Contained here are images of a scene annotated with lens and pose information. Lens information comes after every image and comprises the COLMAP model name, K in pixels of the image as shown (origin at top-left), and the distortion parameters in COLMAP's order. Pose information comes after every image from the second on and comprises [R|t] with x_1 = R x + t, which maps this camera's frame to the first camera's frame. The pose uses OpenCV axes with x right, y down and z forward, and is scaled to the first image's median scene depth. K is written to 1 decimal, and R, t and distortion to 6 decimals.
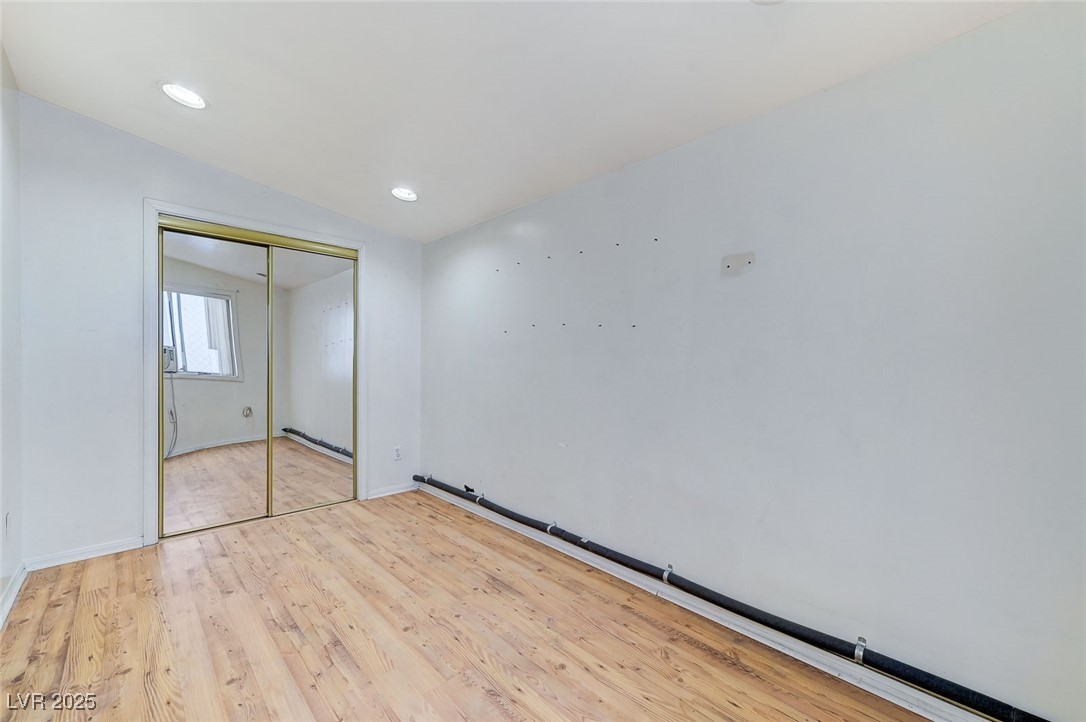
lens RADIAL K [[444.6, 0, 543.4], [0, 444.6, 362.4], [0, 0, 1]] dist [0.002273, -0.000878]
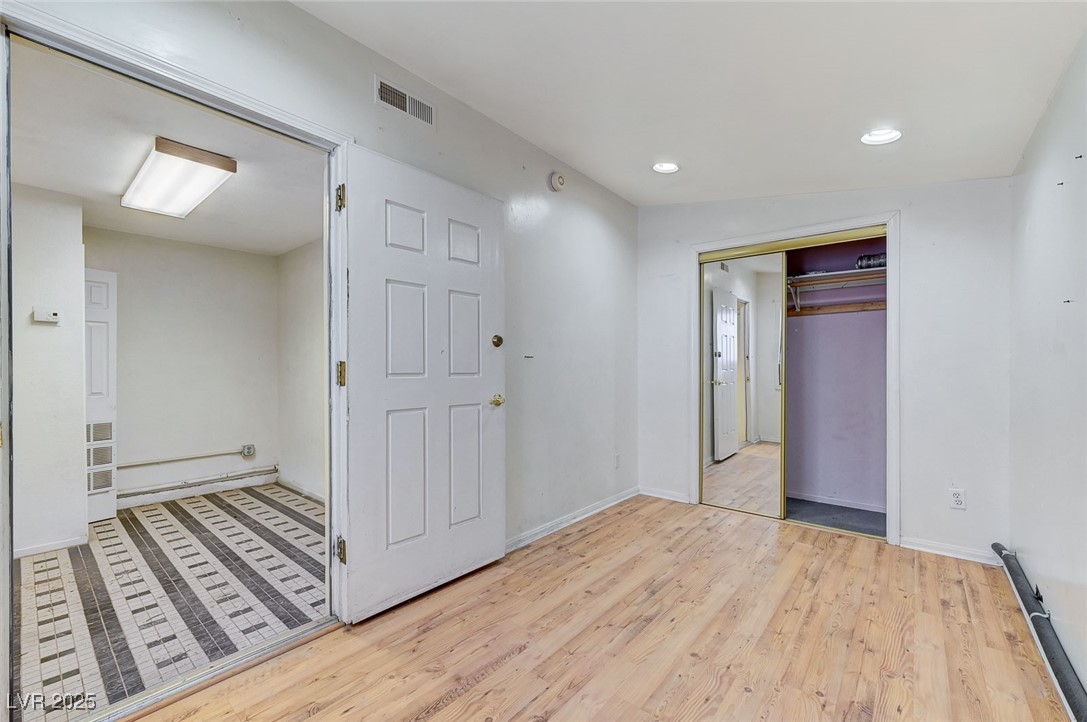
lens RADIAL K [[445.0, 0, 542.3], [0, 445.0, 370.1], [0, 0, 1]] dist [0.002273, -0.000878]
pose [[0.110005, 0.005063, -0.993918, 0.480020], [-0.001274, 0.999987, 0.004953, 0.002621], [0.993930, 0.000722, 0.110010, 0.487425]]
